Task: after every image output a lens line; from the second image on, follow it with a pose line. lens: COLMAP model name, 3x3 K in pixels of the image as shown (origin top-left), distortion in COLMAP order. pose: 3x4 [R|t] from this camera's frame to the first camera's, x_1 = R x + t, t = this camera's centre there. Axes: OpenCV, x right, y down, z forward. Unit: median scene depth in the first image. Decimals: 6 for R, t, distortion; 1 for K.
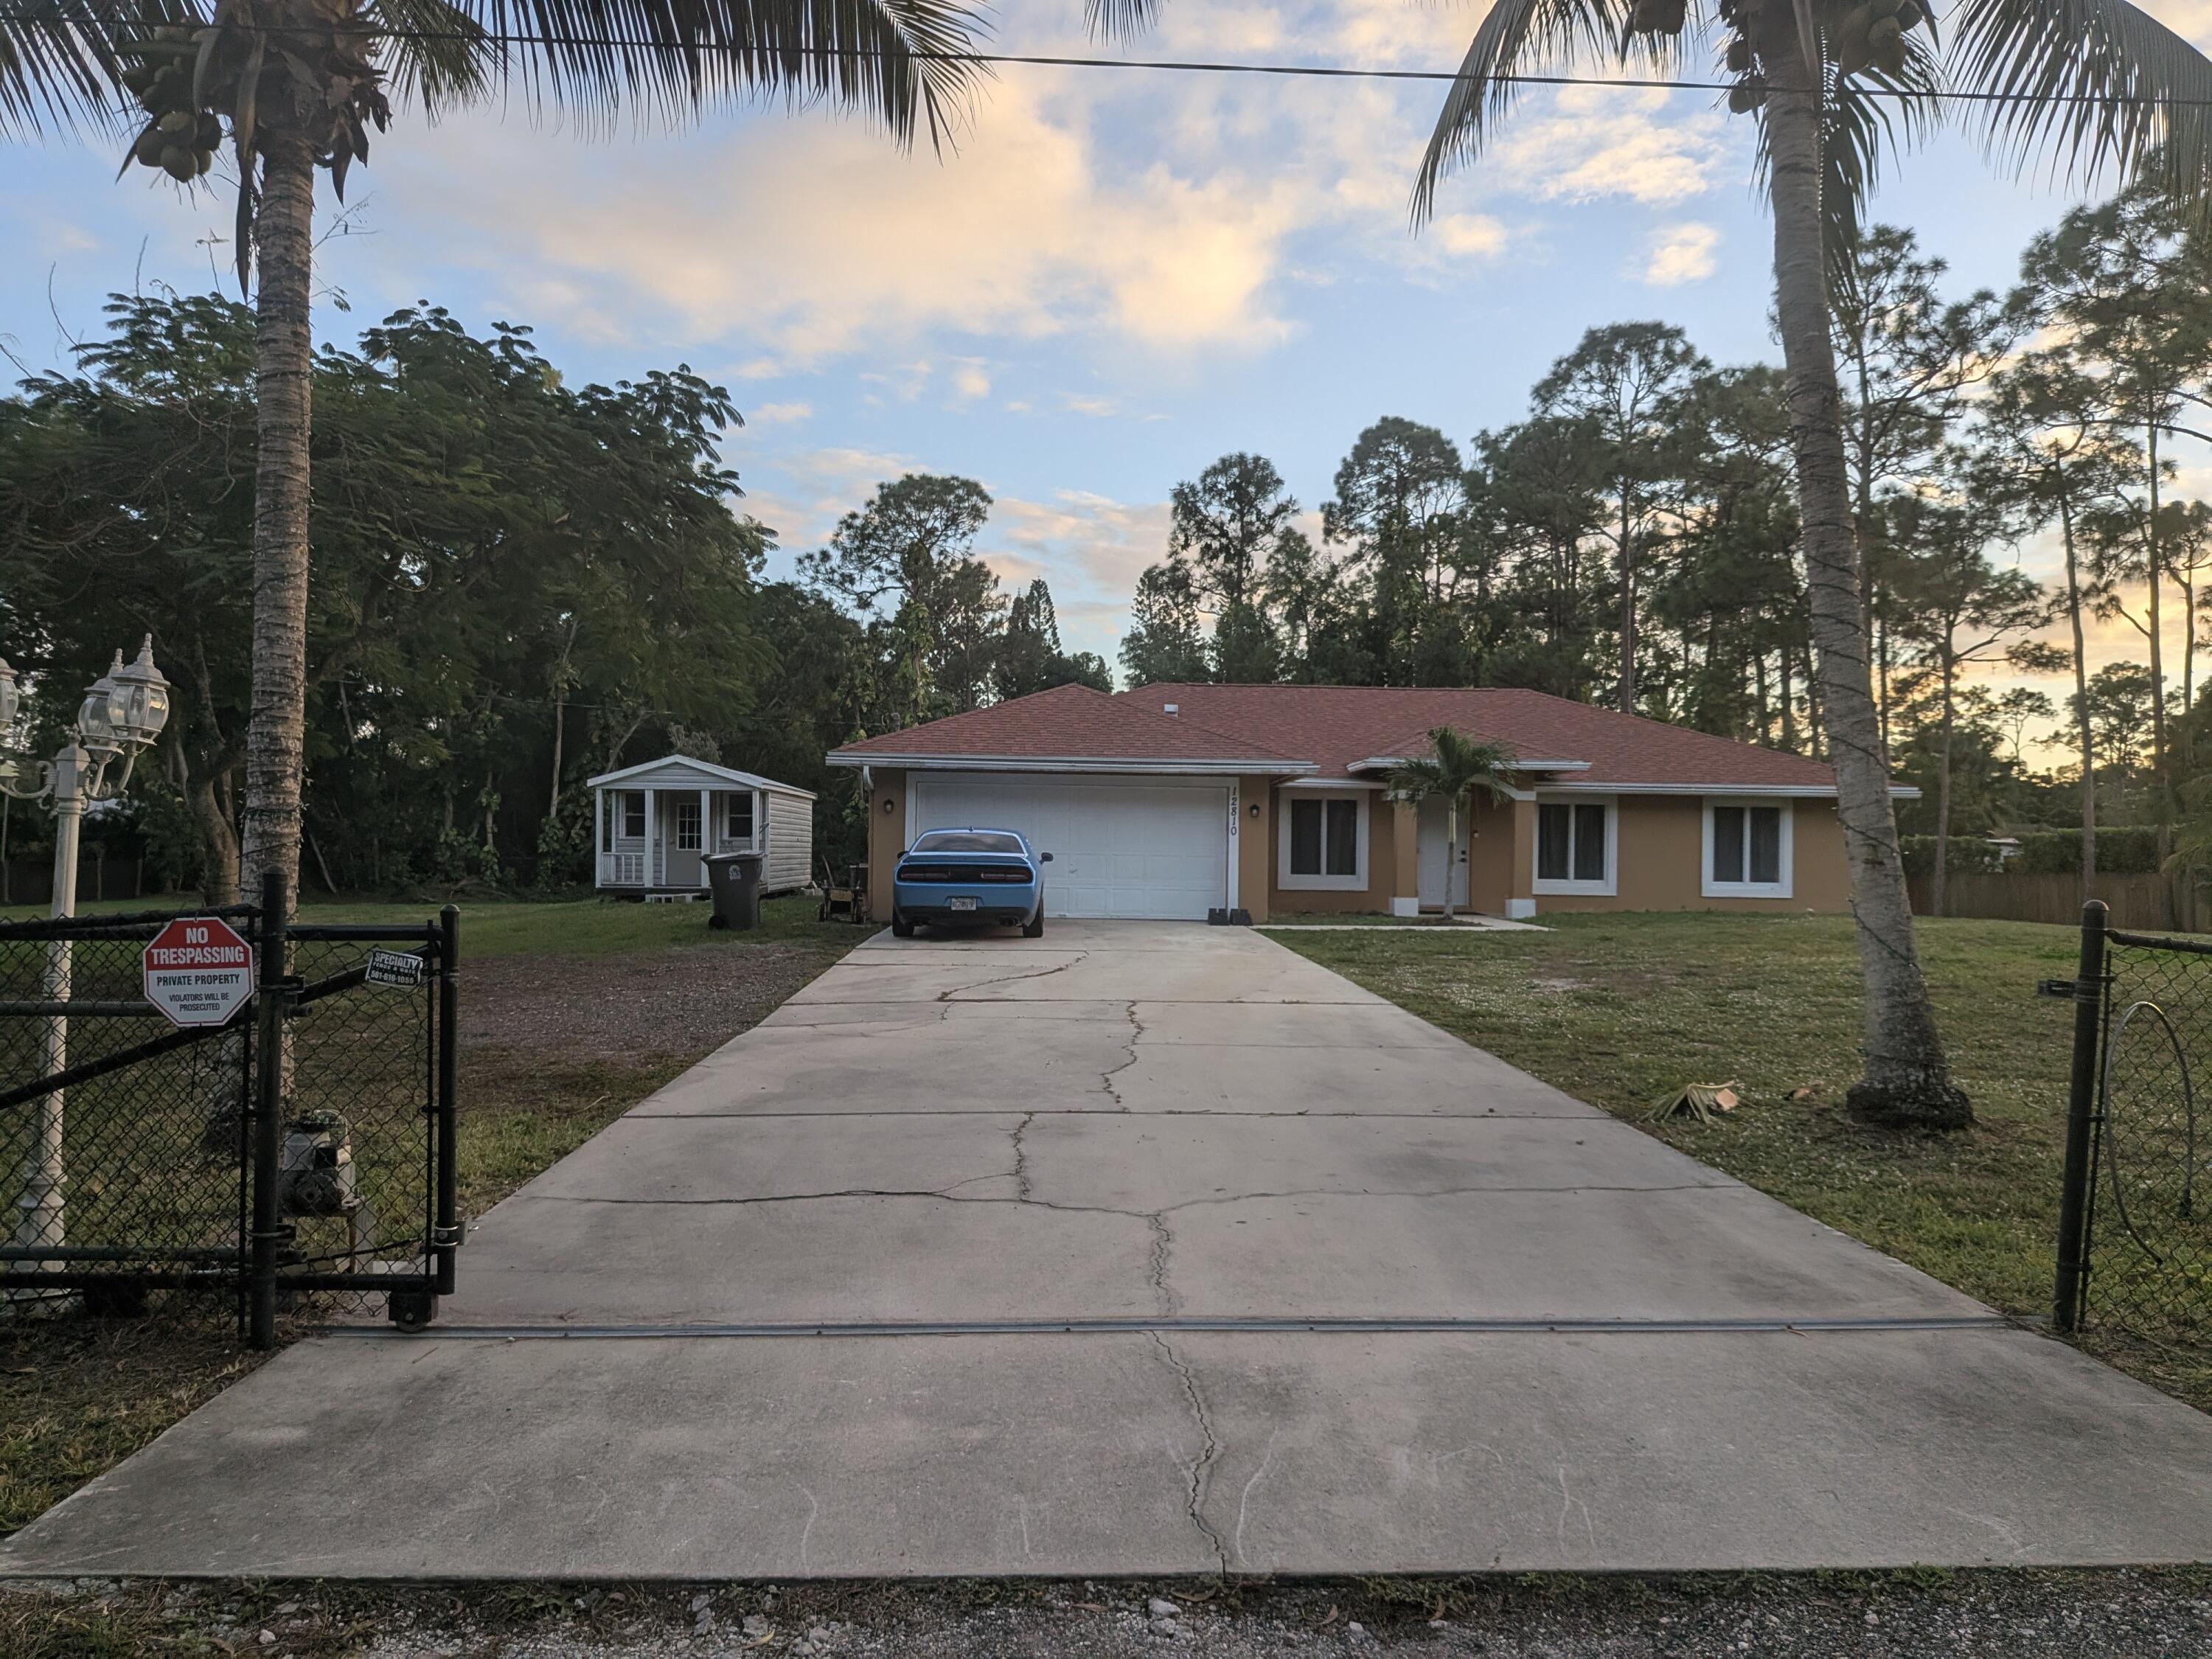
lens RADIAL K [[1571.5, 0, 1092.6], [0, 1571.5, 851.6], [0, 0, 1]] dist [0.086407, -0.182758]
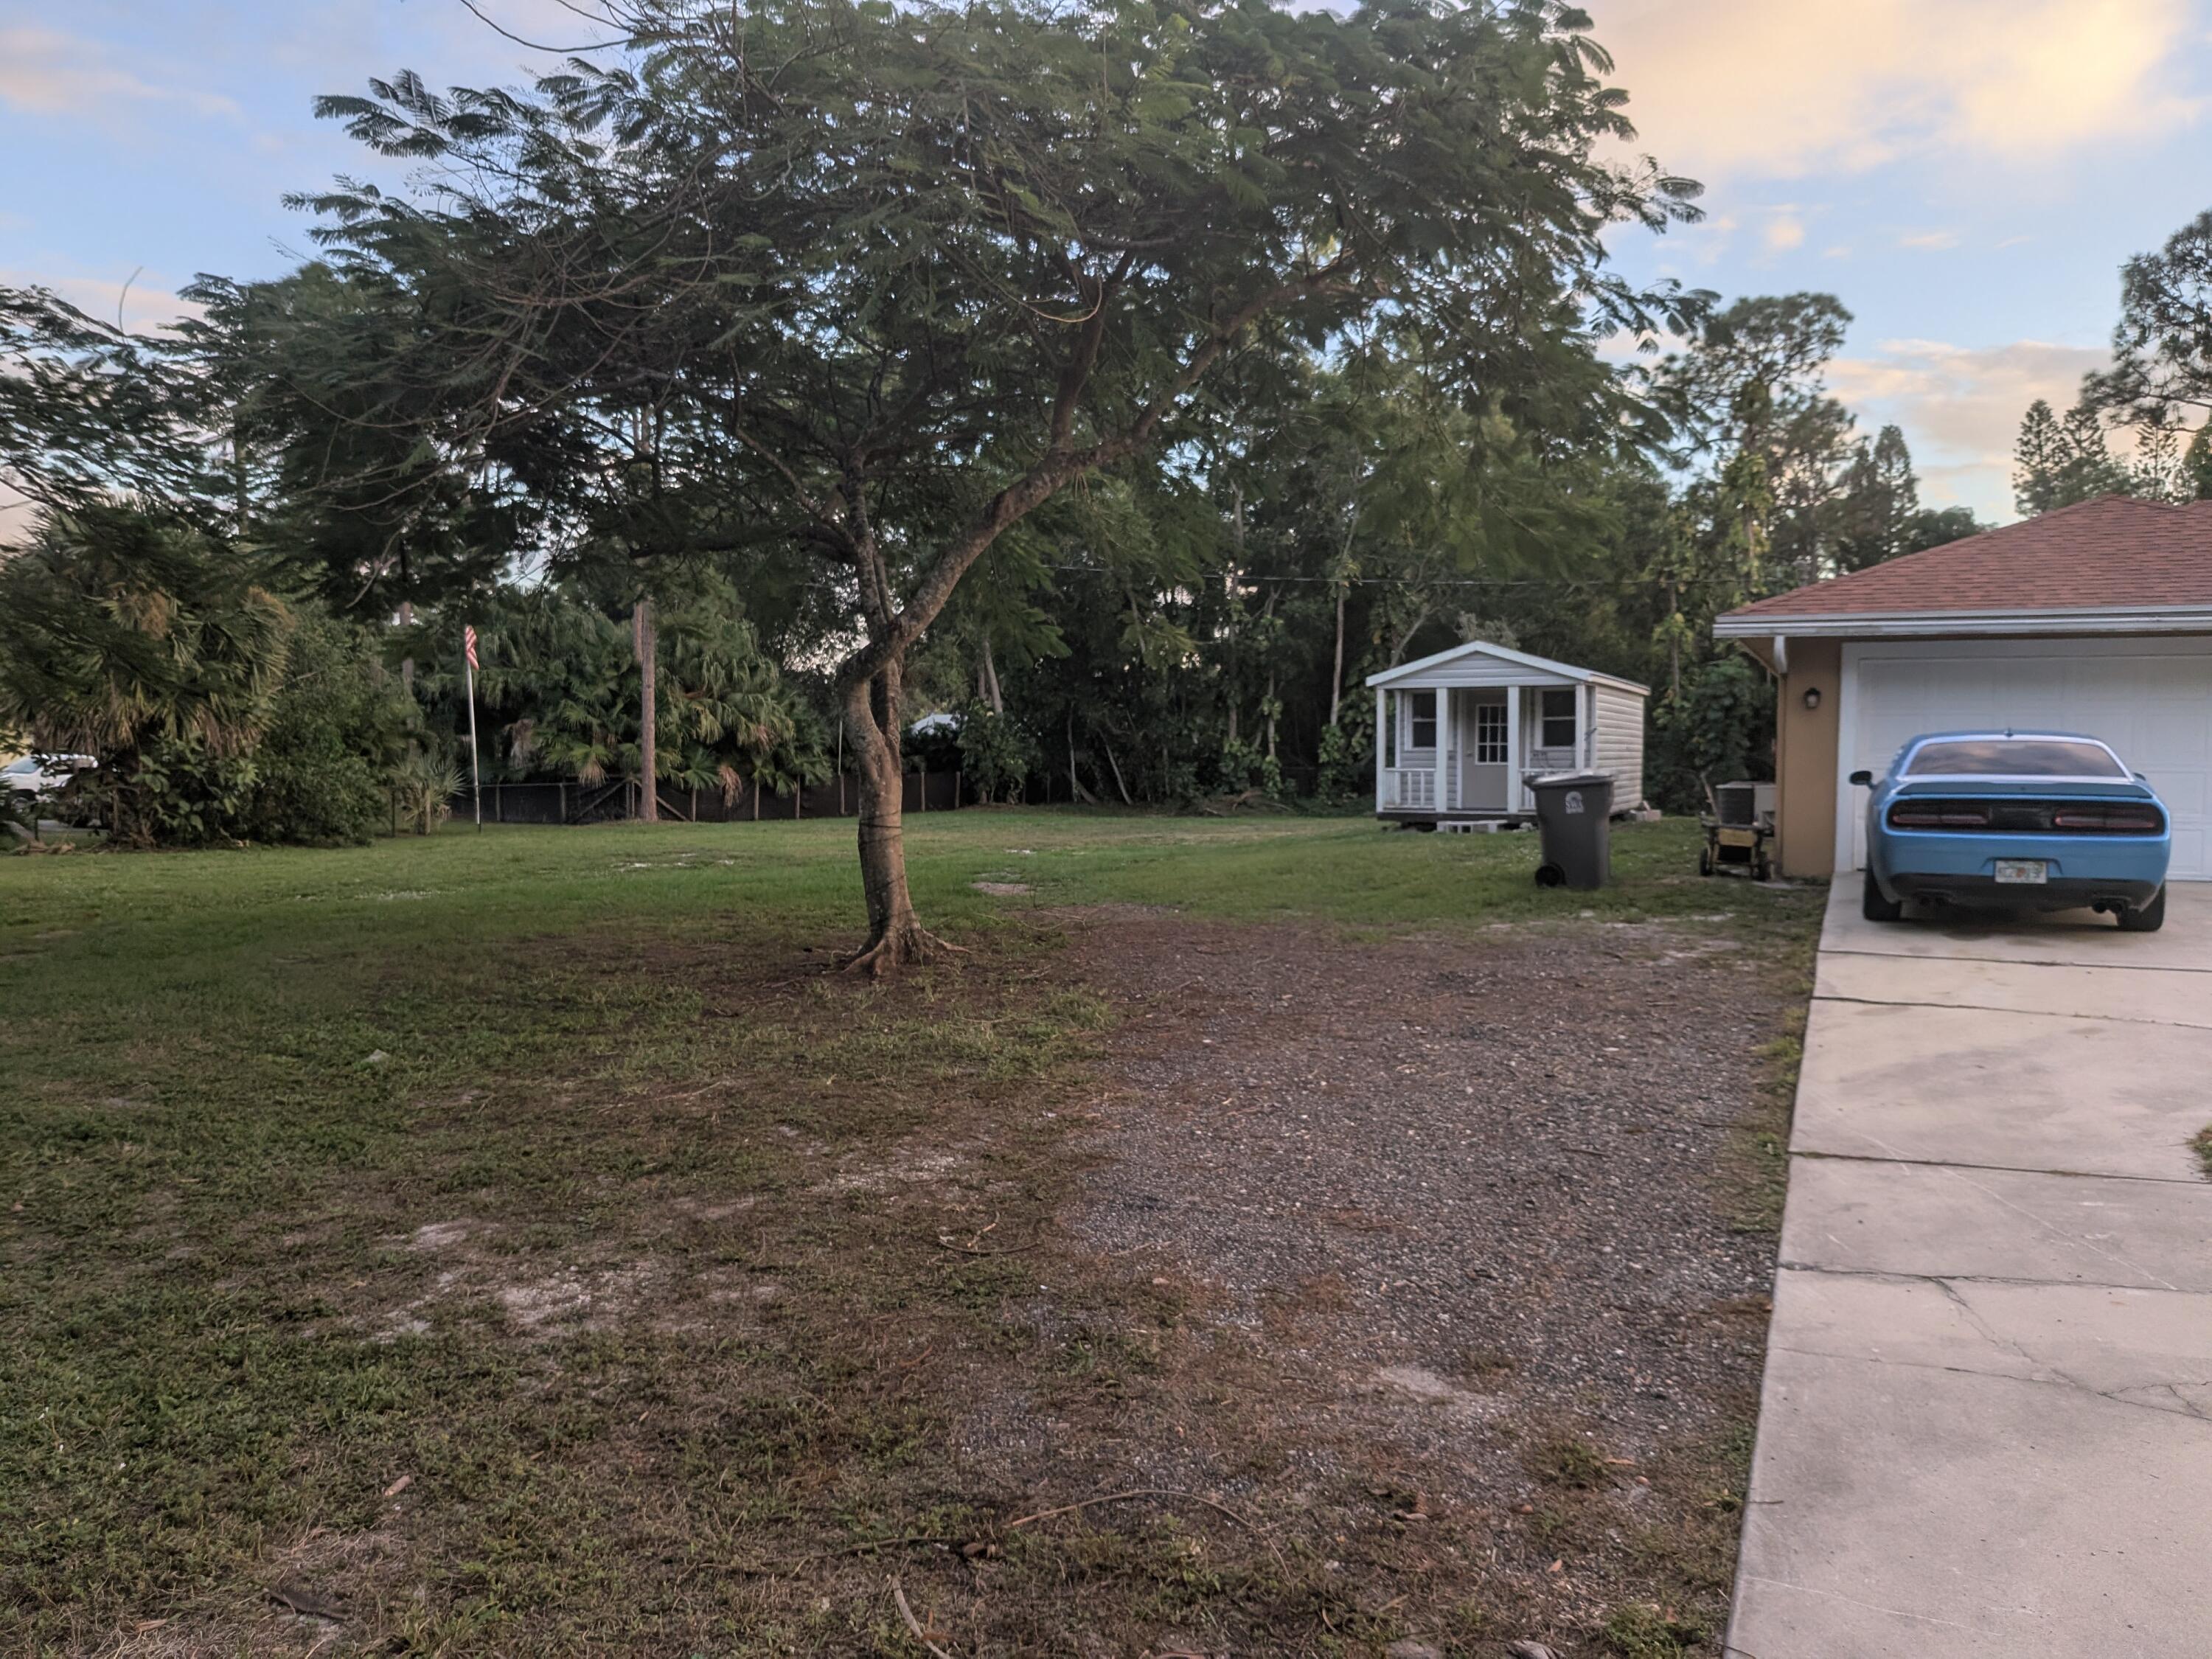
lens RADIAL K [[1608.3, 0, 1154.1], [0, 1608.3, 864.4], [0, 0, 1]] dist [-0.005501, -0.007659]
pose [[0.903950, 0.018746, -0.427228, -0.034593], [0.009995, 0.997840, 0.064930, -0.002461], [0.427522, -0.062964, 0.901810, 0.110161]]
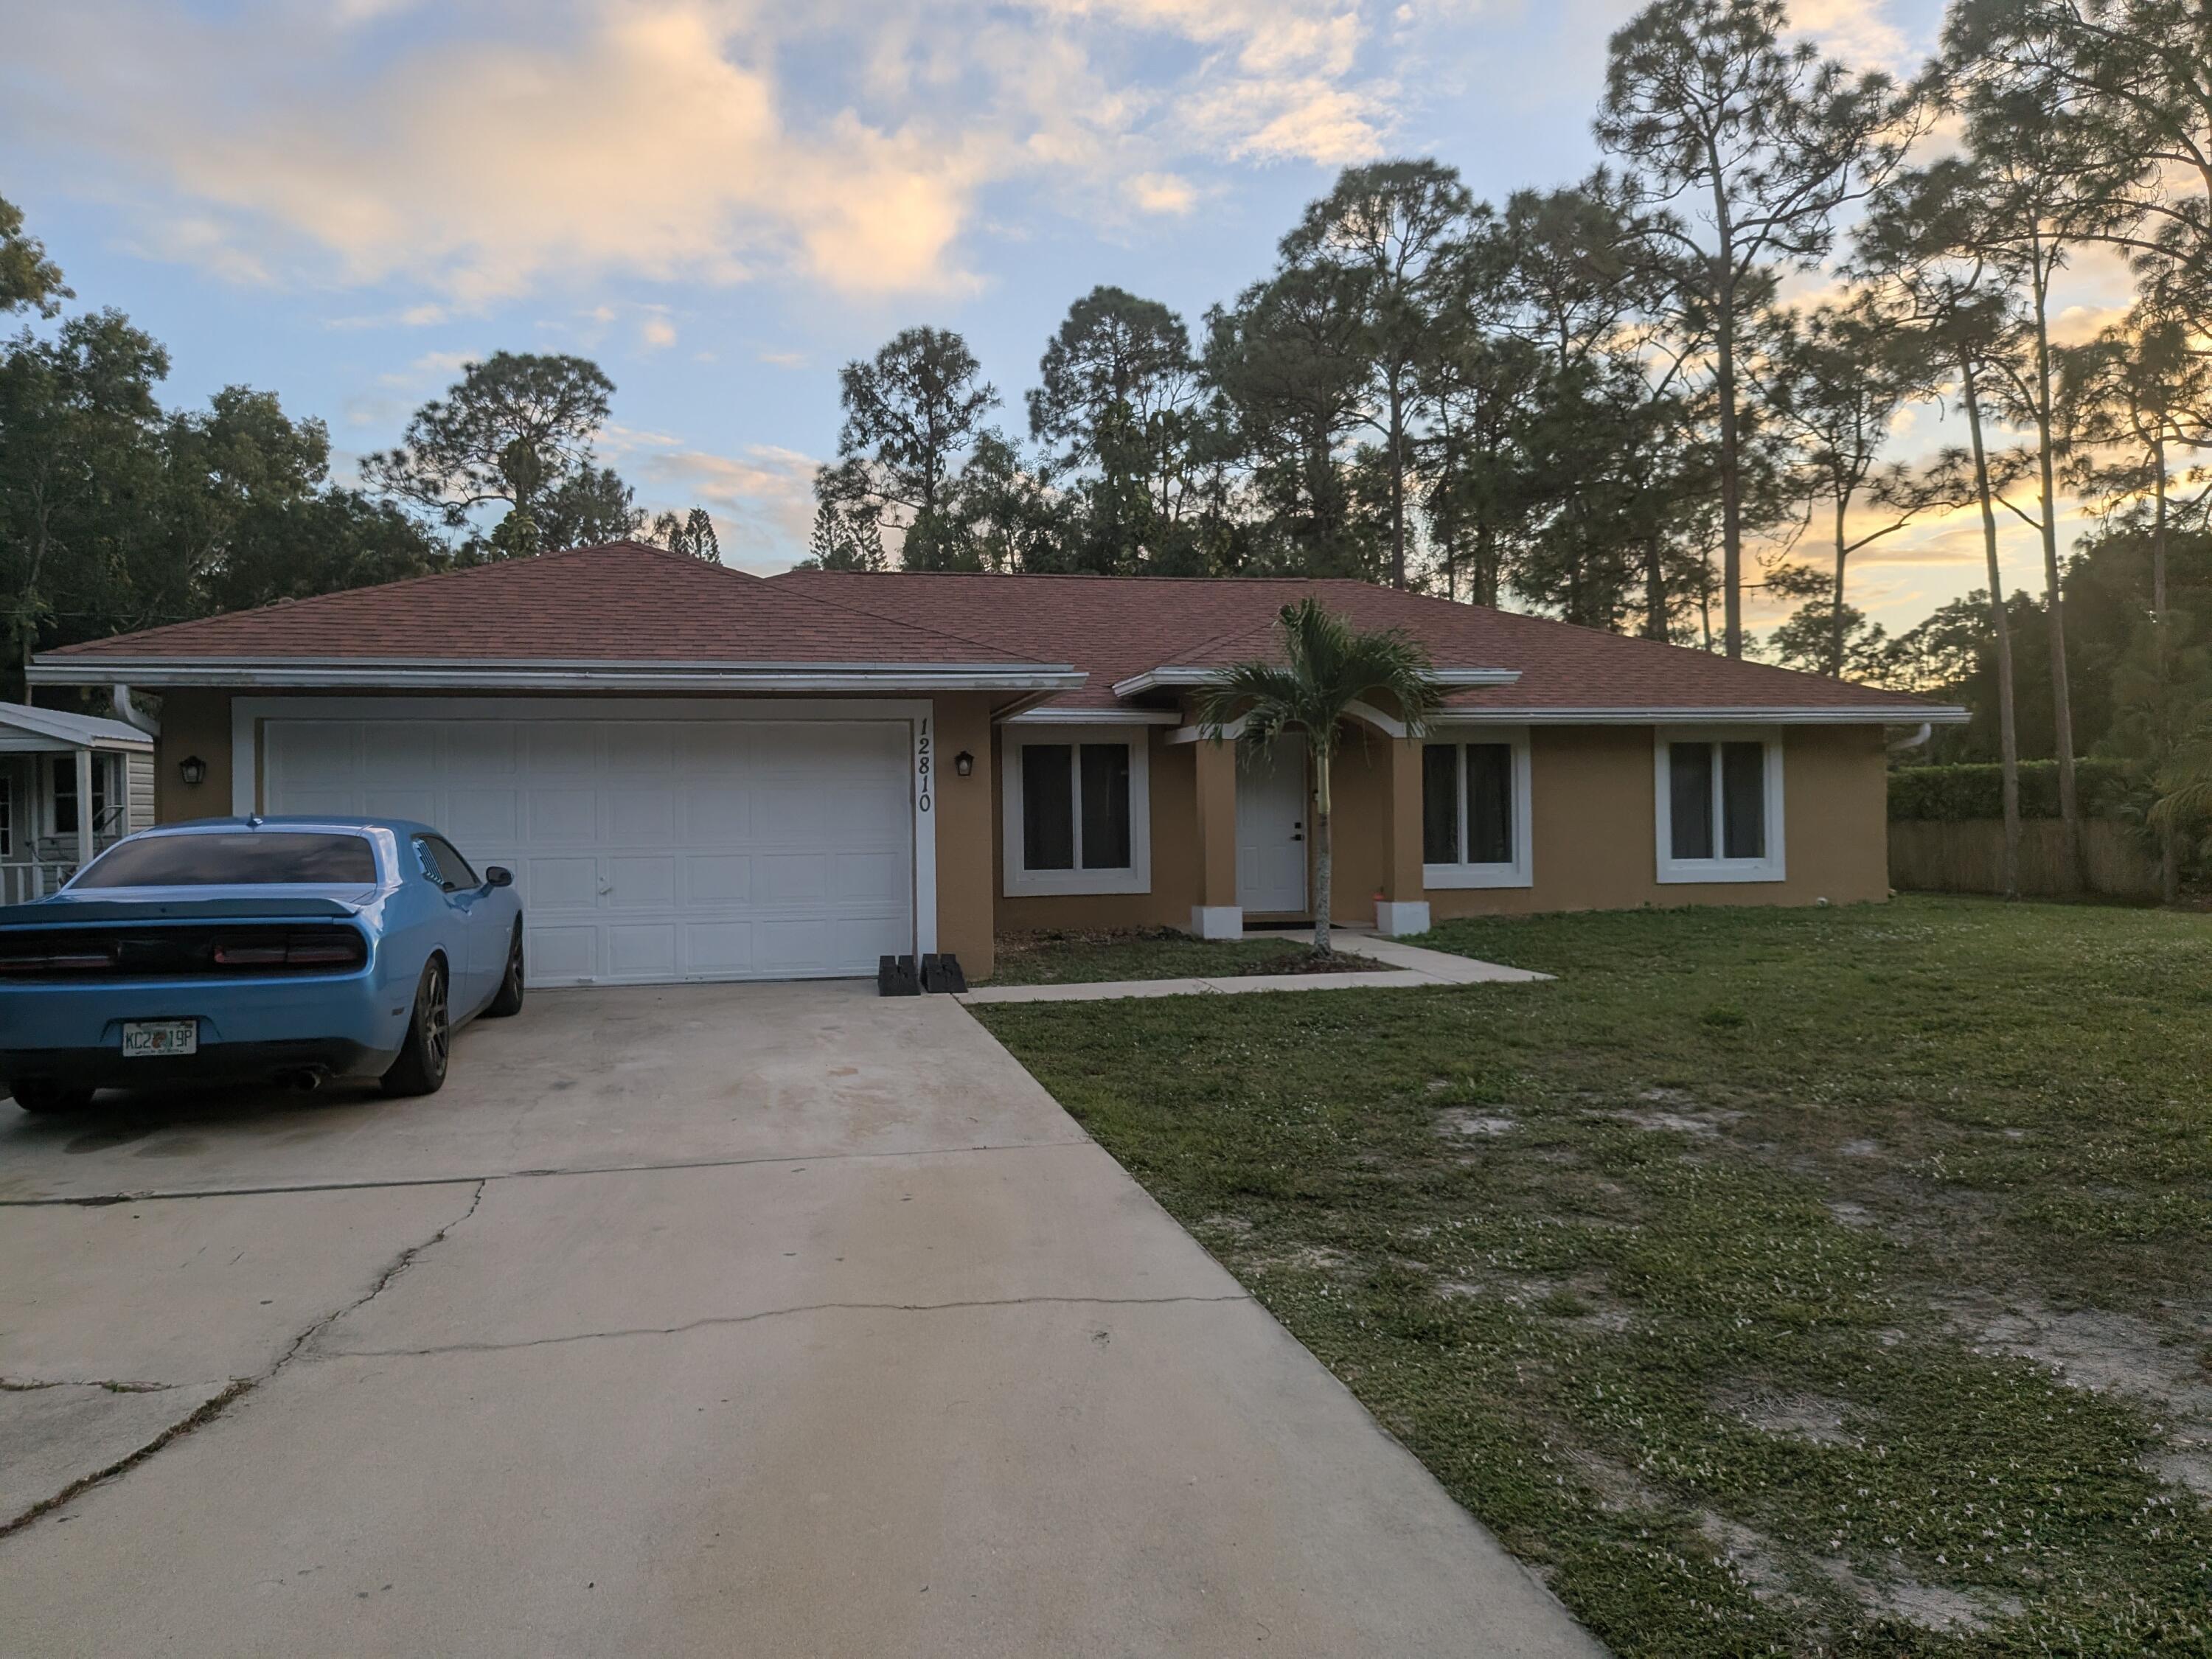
lens RADIAL K [[1571.5, 0, 1092.6], [0, 1571.5, 851.6], [0, 0, 1]] dist [0.086407, -0.182758]
pose [[0.981931, -0.033255, 0.186296, 0.017899], [0.028657, 0.999216, 0.027325, -0.003726], [-0.187059, -0.021493, 0.982114, 0.181886]]
